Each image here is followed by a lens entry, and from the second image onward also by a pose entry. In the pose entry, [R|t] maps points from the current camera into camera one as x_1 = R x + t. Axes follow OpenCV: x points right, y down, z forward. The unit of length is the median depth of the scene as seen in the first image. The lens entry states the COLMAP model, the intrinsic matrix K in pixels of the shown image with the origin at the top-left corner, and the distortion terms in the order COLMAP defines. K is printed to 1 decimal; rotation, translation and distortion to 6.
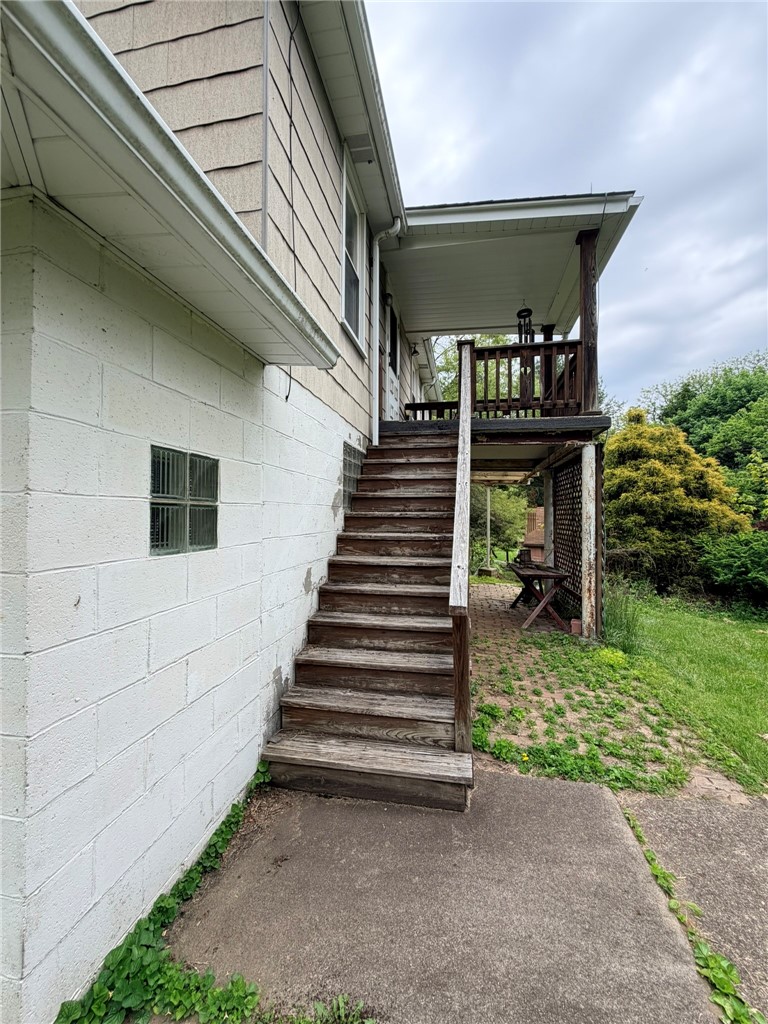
lens RADIAL K [[403.6, 0, 384.0], [0, 403.6, 512.0], [0, 0, 1]] dist [-0.000991, -0.000231]
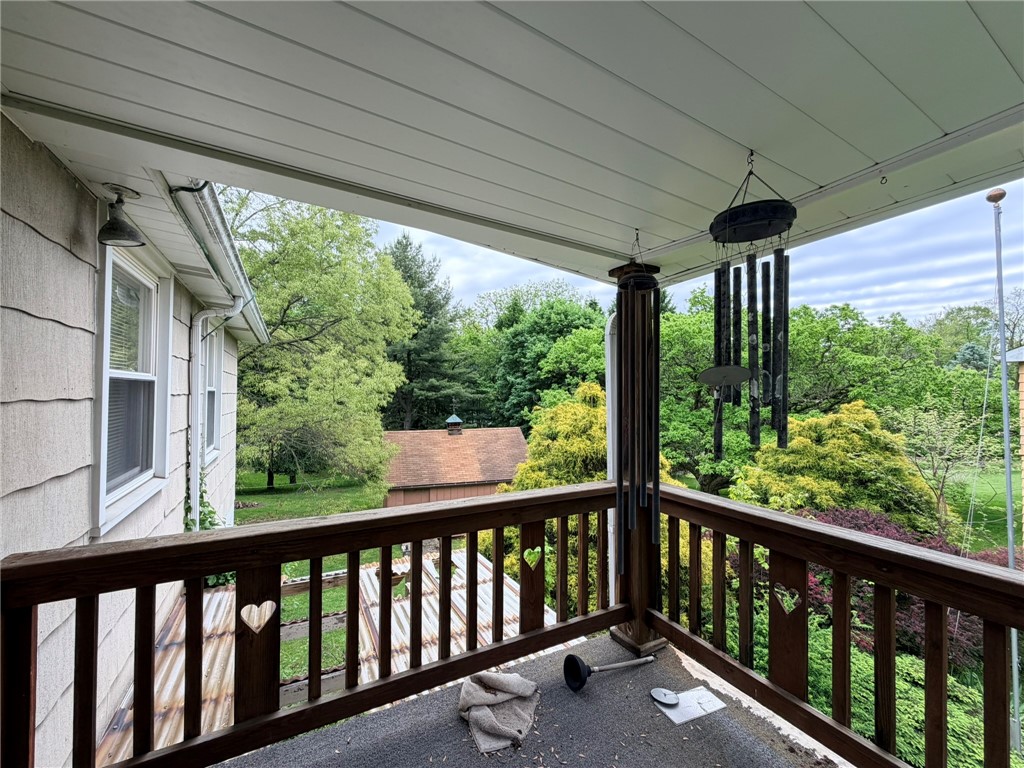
lens RADIAL K [[403.6, 0, 512.0], [0, 403.6, 384.0], [0, 0, 1]] dist [-0.000991, -0.000231]
pose [[0.763445, 0.010414, 0.645789, 0.028518], [-0.004291, 0.999930, -0.011052, -0.090104], [-0.645859, 0.005667, 0.763436, 0.203770]]
